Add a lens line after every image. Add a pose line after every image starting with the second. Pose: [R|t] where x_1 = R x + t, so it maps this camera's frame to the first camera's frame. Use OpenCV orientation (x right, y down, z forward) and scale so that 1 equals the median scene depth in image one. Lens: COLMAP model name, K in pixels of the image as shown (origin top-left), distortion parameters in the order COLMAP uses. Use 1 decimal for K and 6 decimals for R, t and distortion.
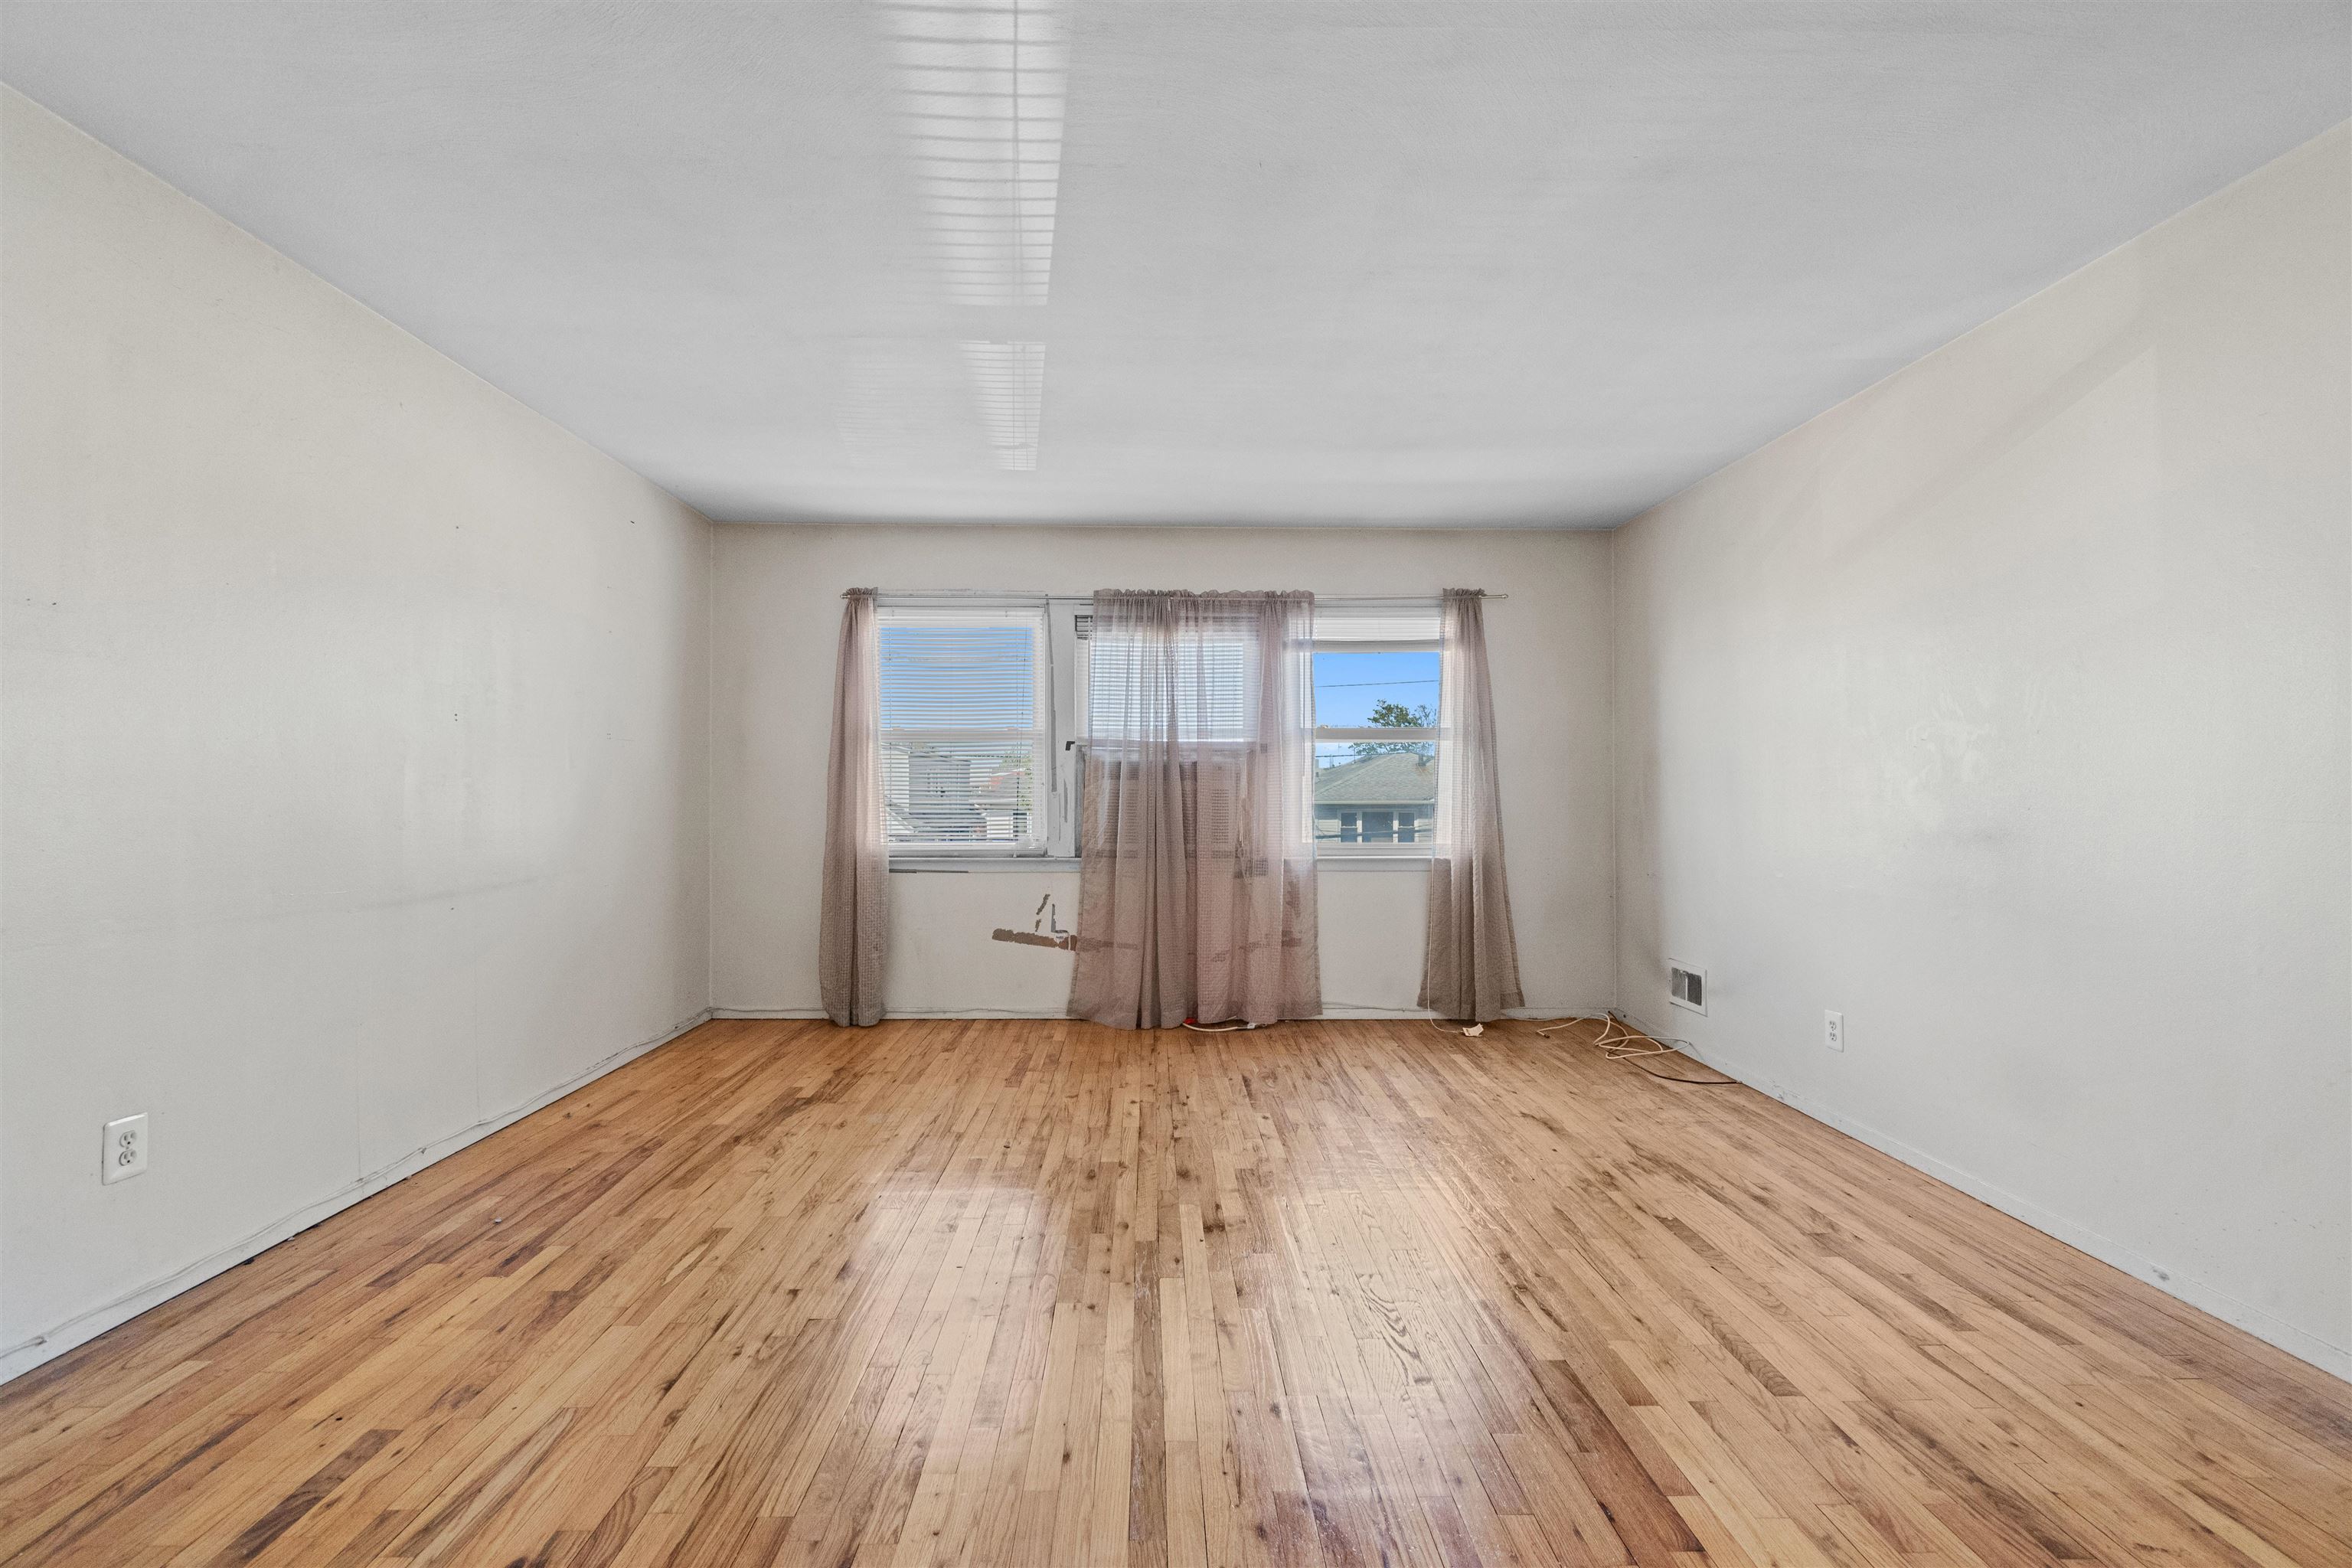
lens RADIAL K [[1017.8, 0, 1170.6], [0, 1017.8, 785.3], [0, 0, 1]] dist [-0.003139, 0.000177]
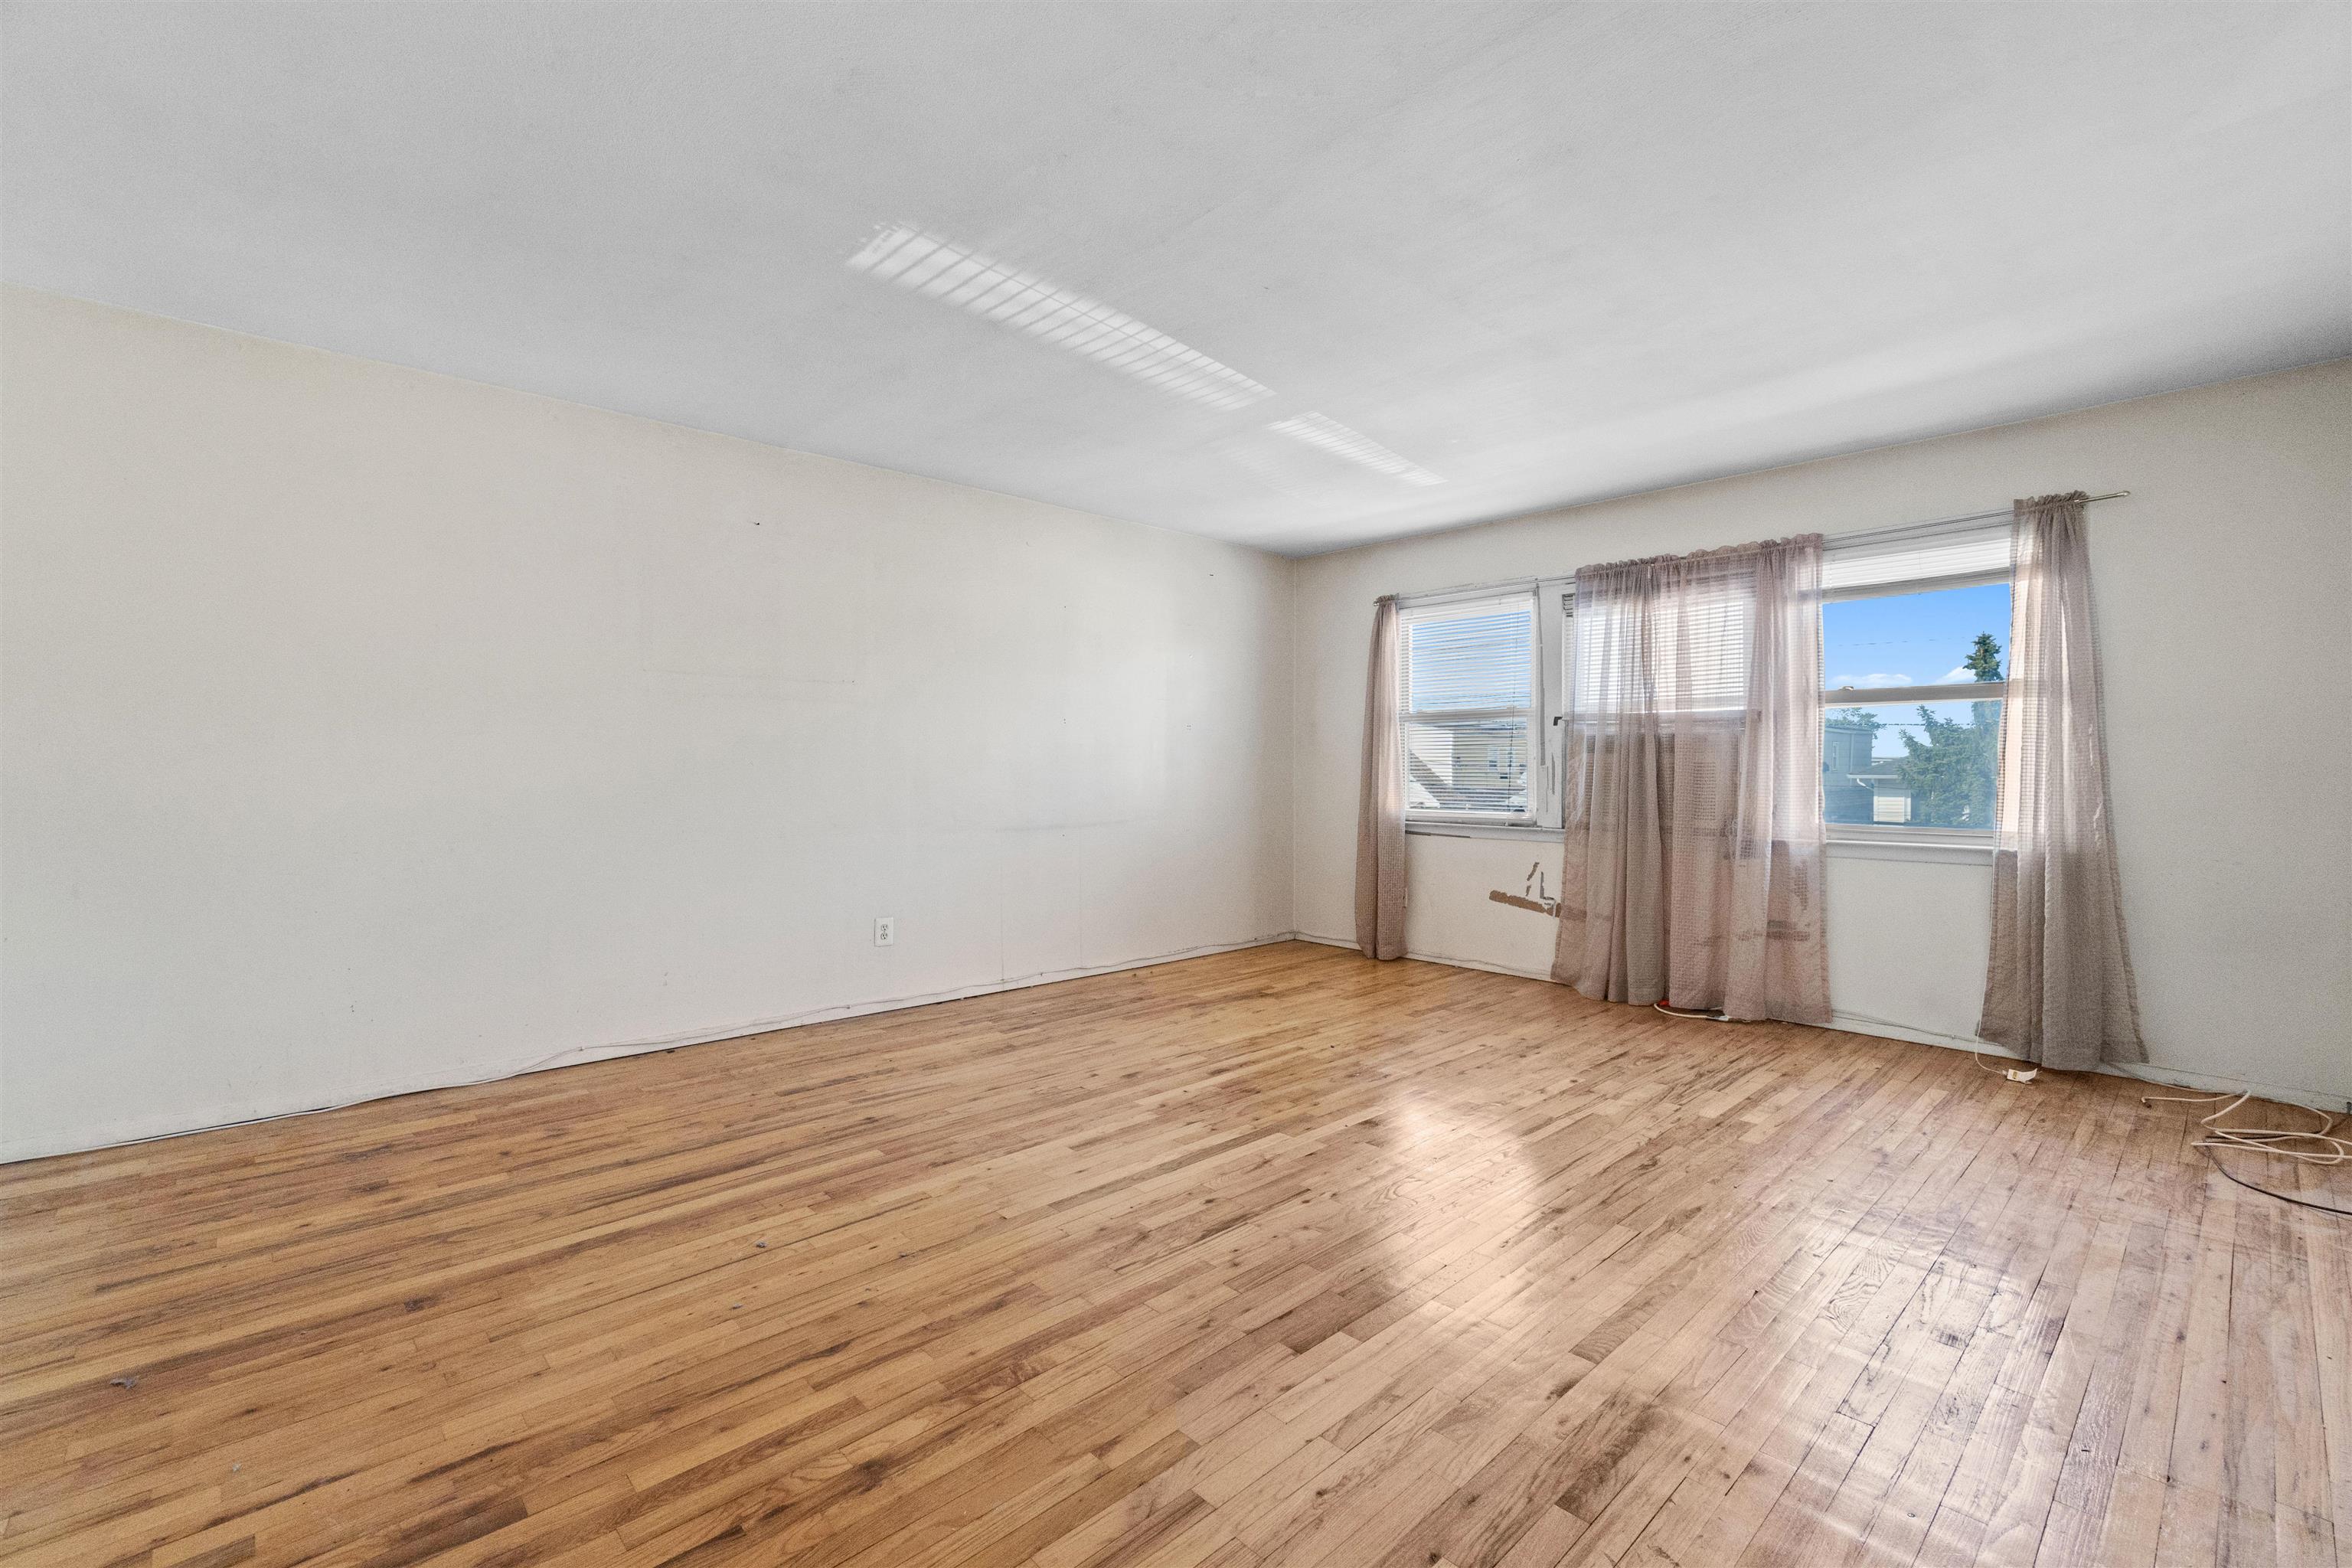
lens RADIAL K [[1017.8, 0, 1163.1], [0, 1017.8, 779.4], [0, 0, 1]] dist [-0.003139, 0.000177]
pose [[0.663522, 0.008727, -0.748106, 0.418520], [0.005945, 0.999839, 0.016937, 0.000803], [0.748133, -0.015685, 0.663363, 0.007423]]
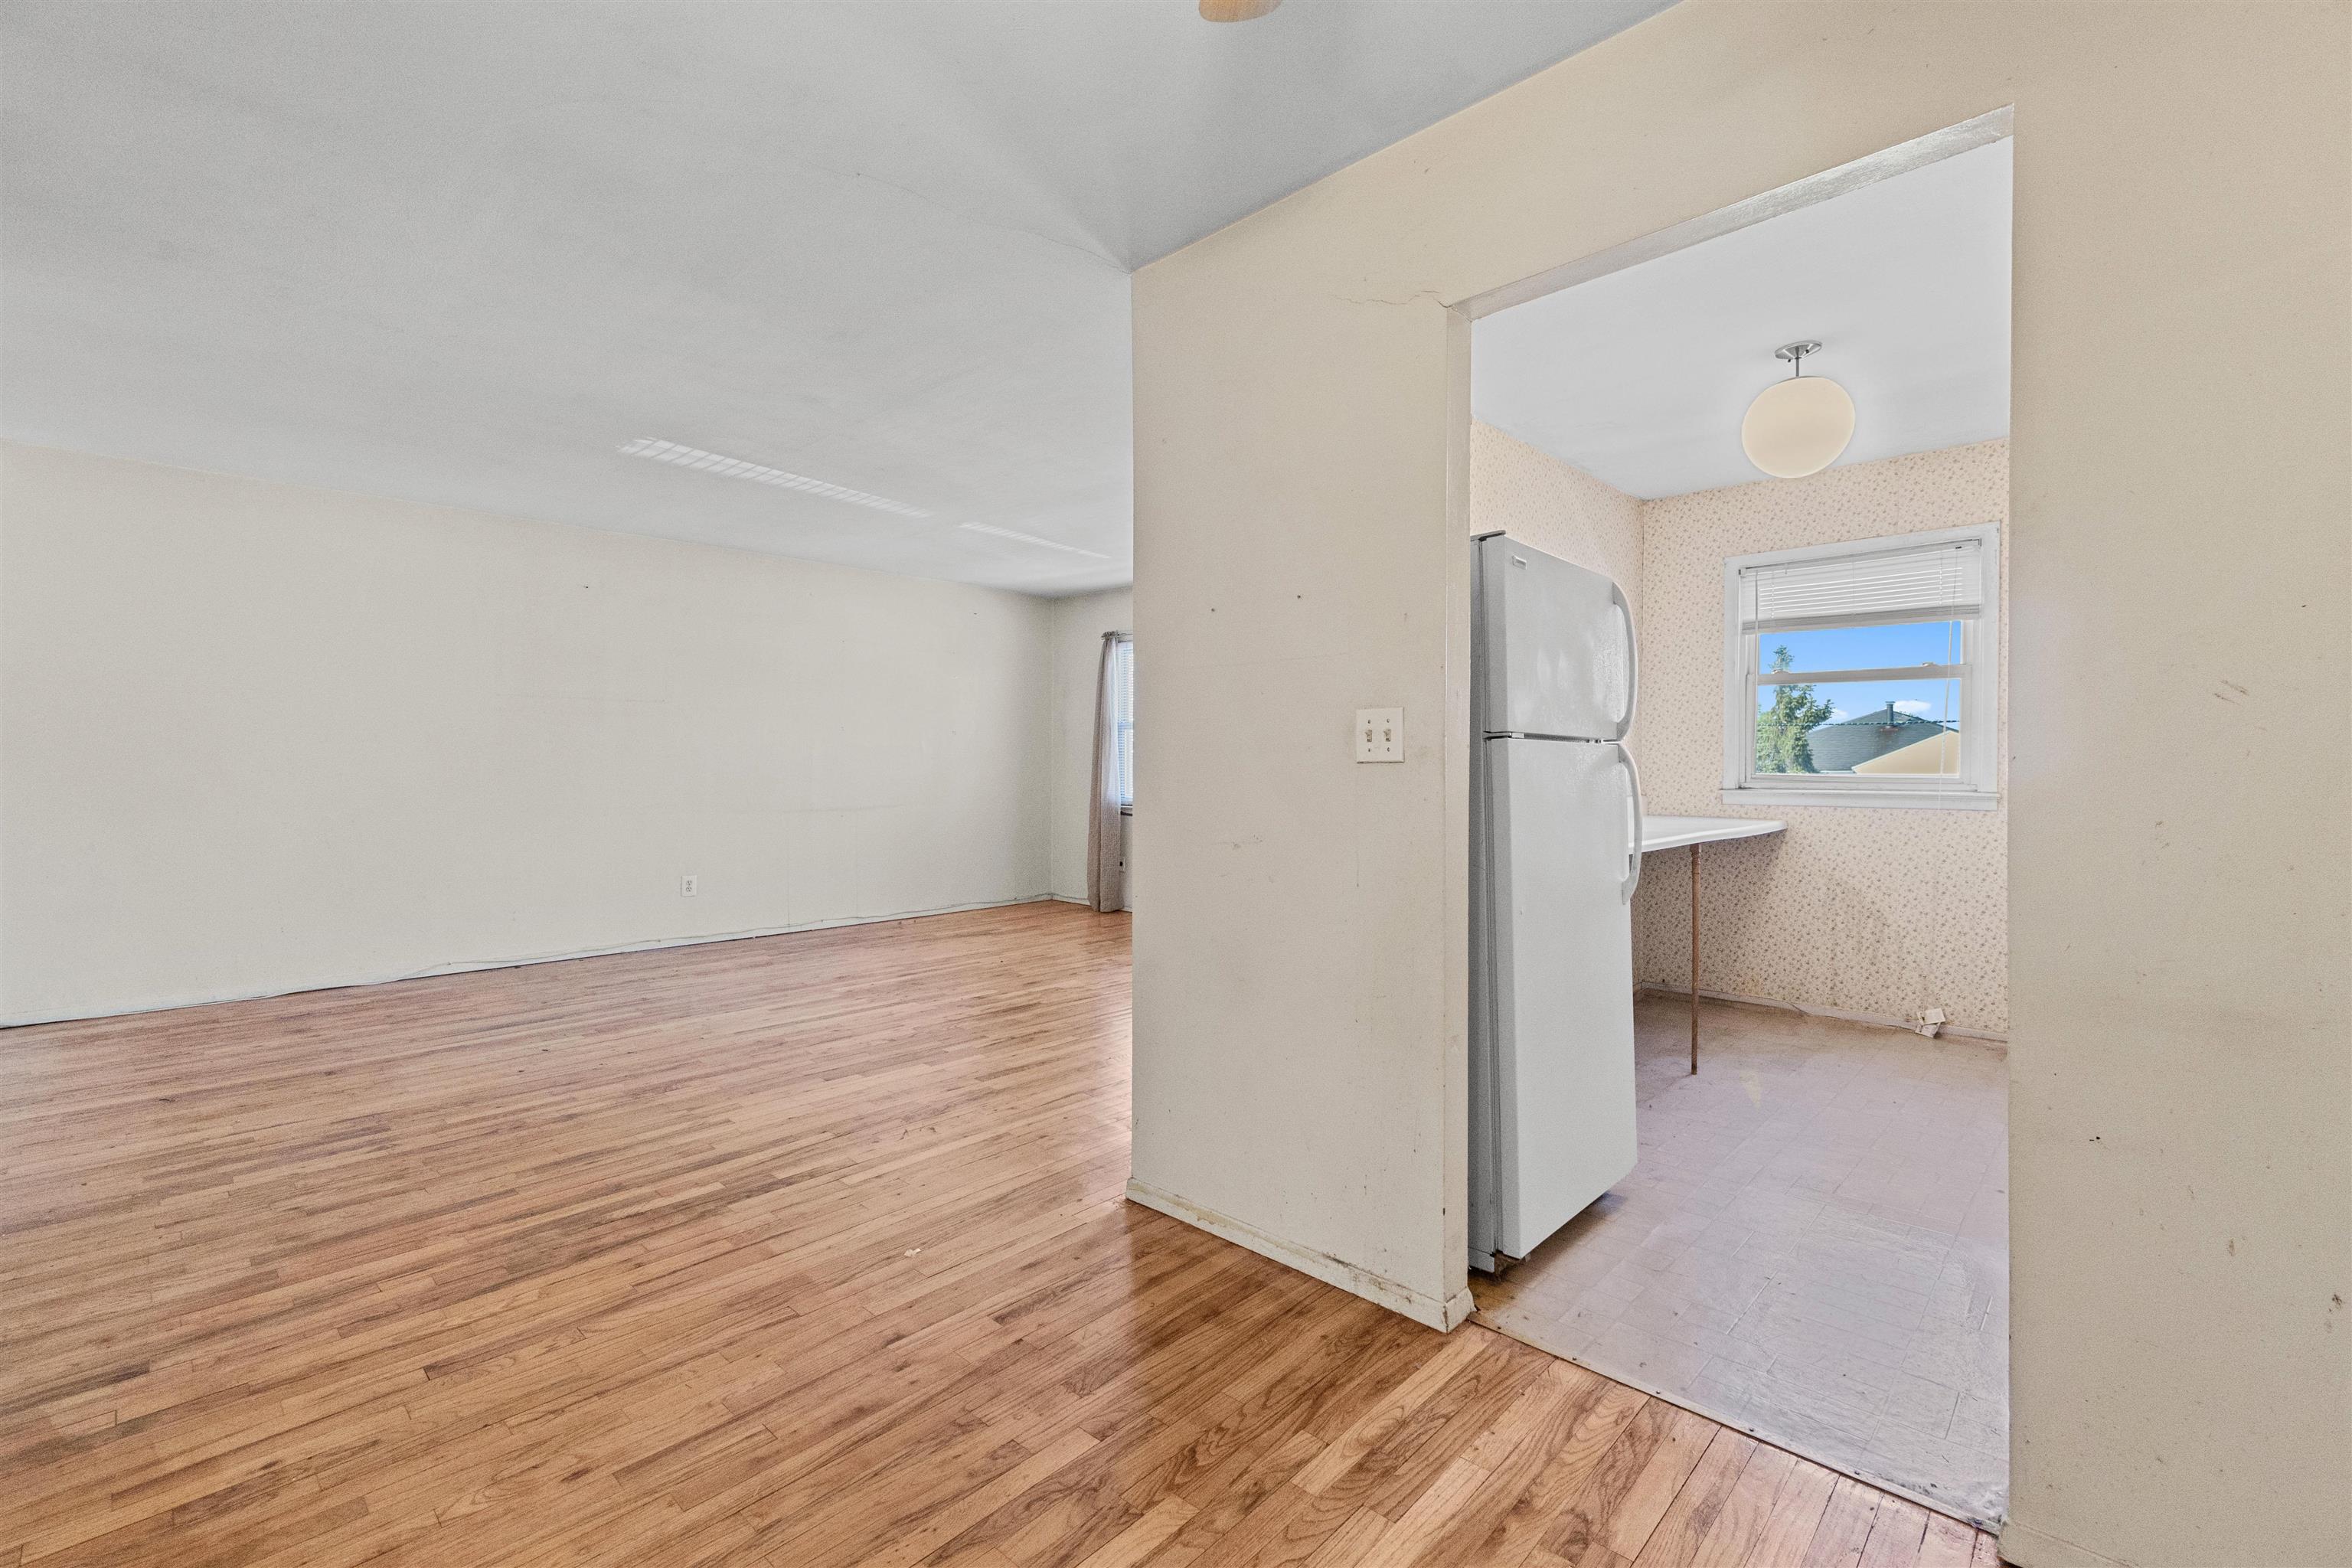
lens RADIAL K [[1017.8, 0, 1165.8], [0, 1017.8, 775.2], [0, 0, 1]] dist [-0.003139, 0.000177]
pose [[0.709716, 0.012511, -0.704377, 0.852361], [0.002797, 0.999784, 0.020577, -0.006035], [0.704482, -0.016574, 0.709528, -0.041866]]
